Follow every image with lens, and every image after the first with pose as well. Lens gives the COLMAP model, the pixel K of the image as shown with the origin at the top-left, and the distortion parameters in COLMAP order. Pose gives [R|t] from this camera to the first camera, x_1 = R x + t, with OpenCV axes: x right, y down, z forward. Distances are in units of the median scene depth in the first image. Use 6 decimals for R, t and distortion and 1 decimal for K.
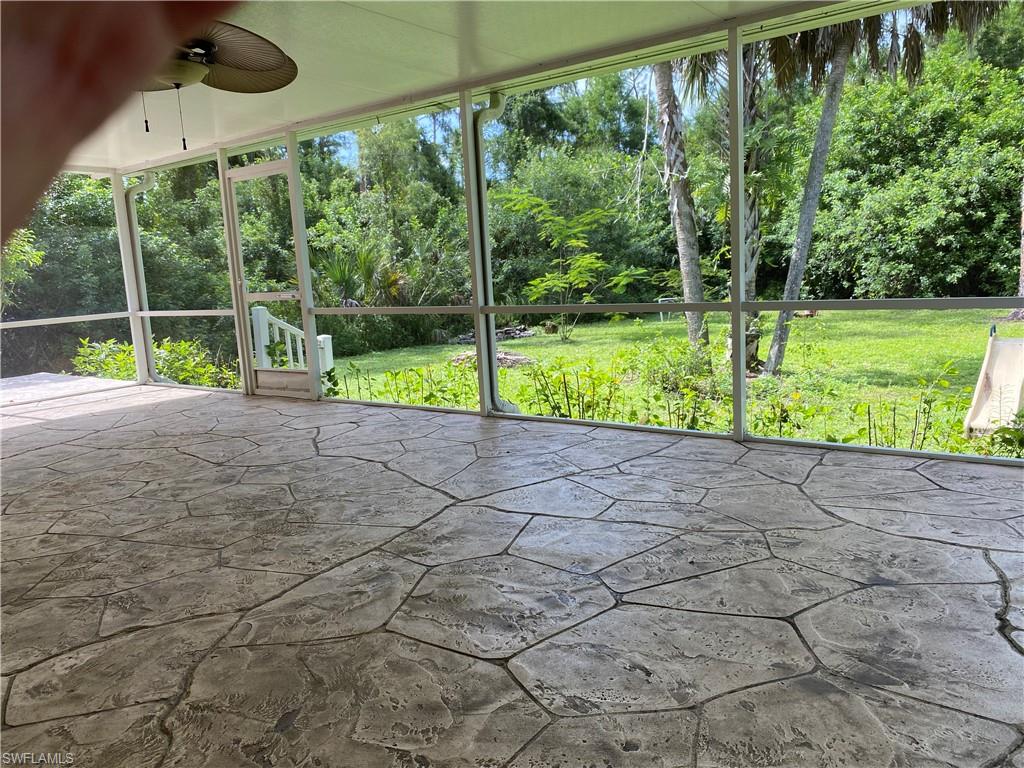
lens RADIAL K [[784.2, 0, 510.2], [0, 784.2, 389.1], [0, 0, 1]] dist [0.079256, -0.150135]
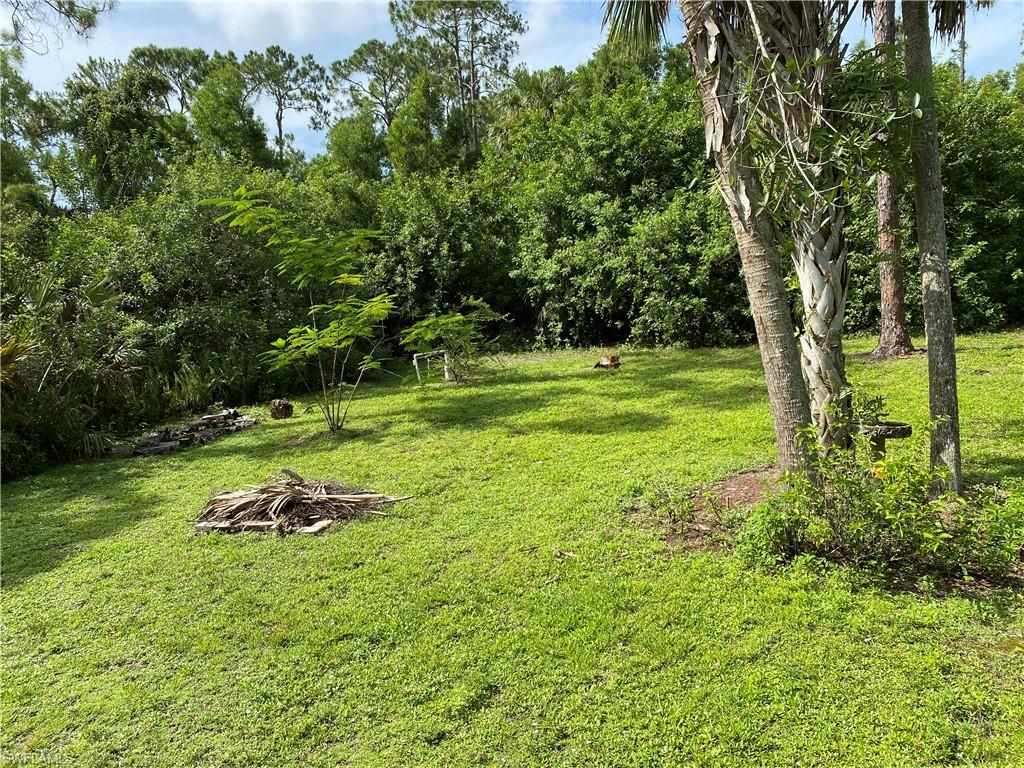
lens RADIAL K [[784.2, 0, 510.2], [0, 784.2, 389.1], [0, 0, 1]] dist [0.079256, -0.150135]
pose [[0.869245, -0.087740, 0.486533, -0.108761], [0.114355, 0.993120, -0.025210, -0.060660], [-0.480973, 0.077551, 0.873299, 0.355158]]
